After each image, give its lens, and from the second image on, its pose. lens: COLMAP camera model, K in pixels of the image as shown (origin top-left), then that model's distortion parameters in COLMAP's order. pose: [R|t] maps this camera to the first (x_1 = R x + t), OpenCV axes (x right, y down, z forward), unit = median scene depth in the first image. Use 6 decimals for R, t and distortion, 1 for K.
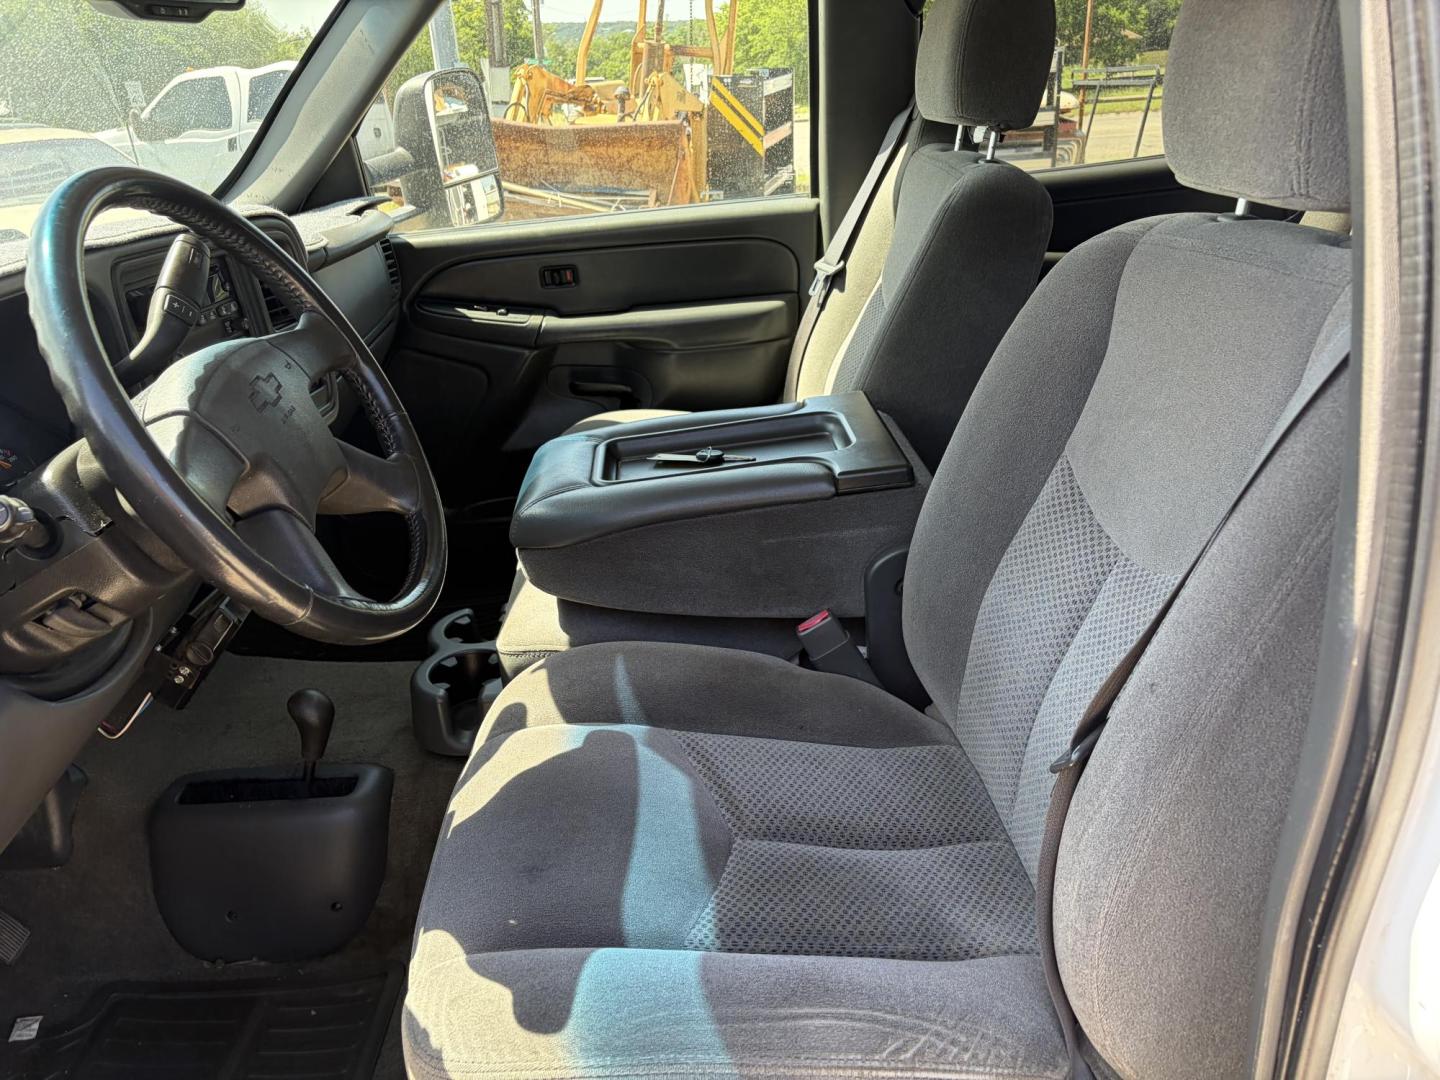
lens RADIAL K [[1072.1, 0, 711.0], [0, 1072.1, 548.4], [0, 0, 1]] dist [0.008676, 0.012471]
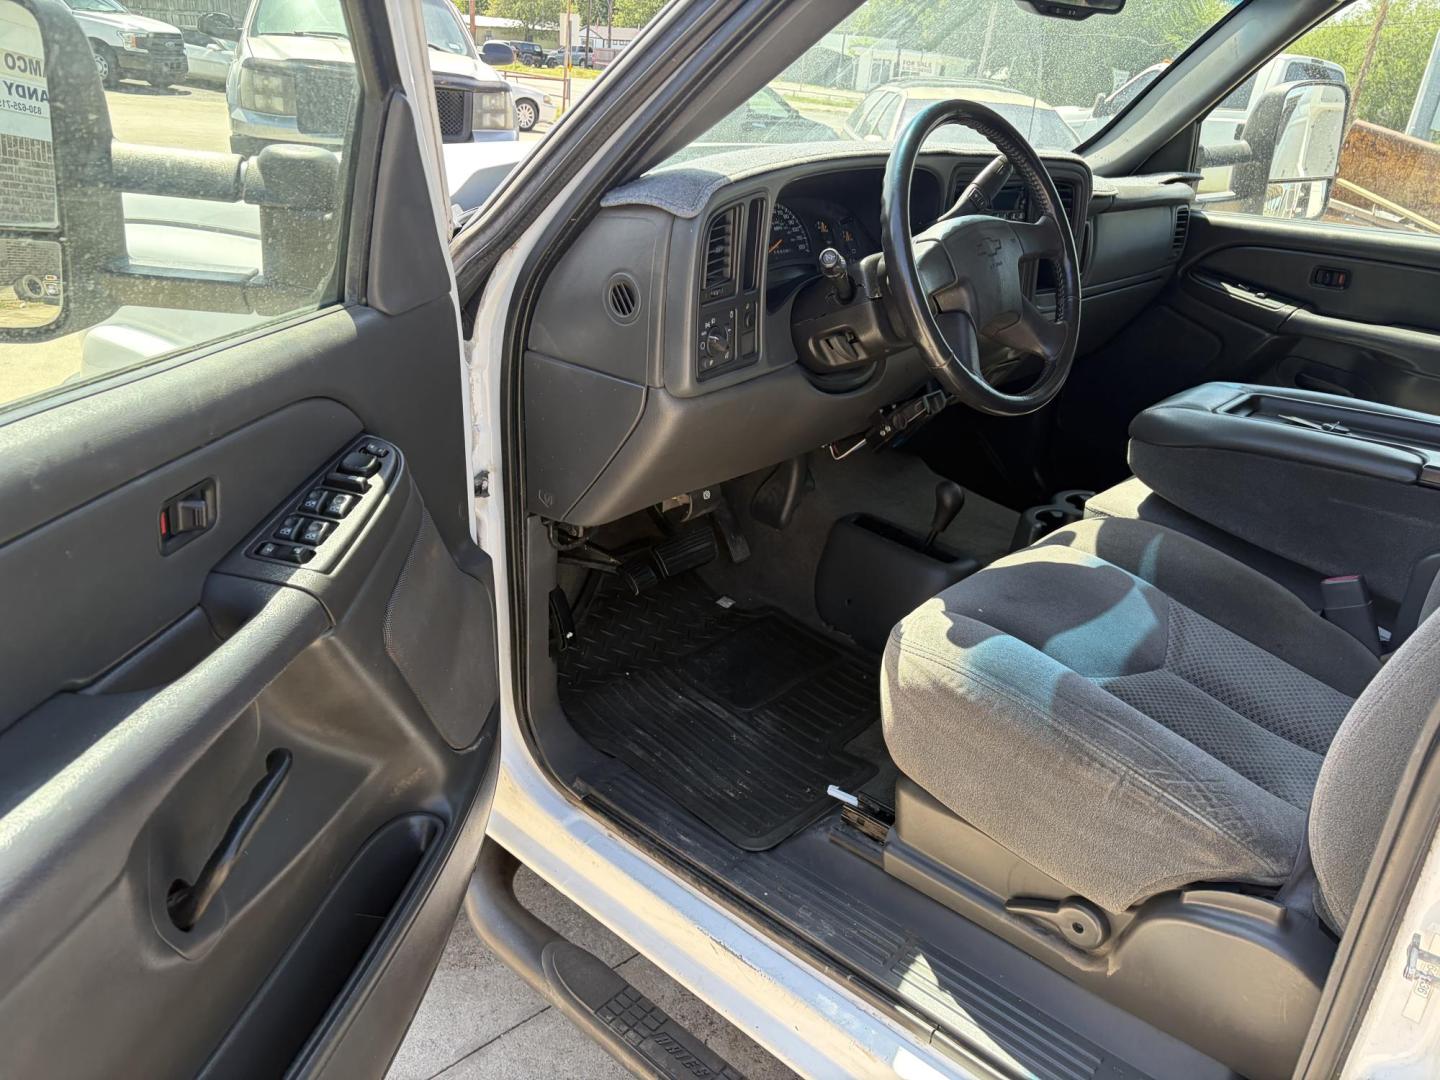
lens RADIAL K [[1072.1, 0, 704.5], [0, 1072.1, 549.8], [0, 0, 1]] dist [0.008676, 0.012471]
pose [[0.692309, 0.394013, -0.604534, 0.332366], [-0.388880, 0.909423, 0.147384, 0.145929], [0.607849, 0.133056, 0.782826, -0.353220]]
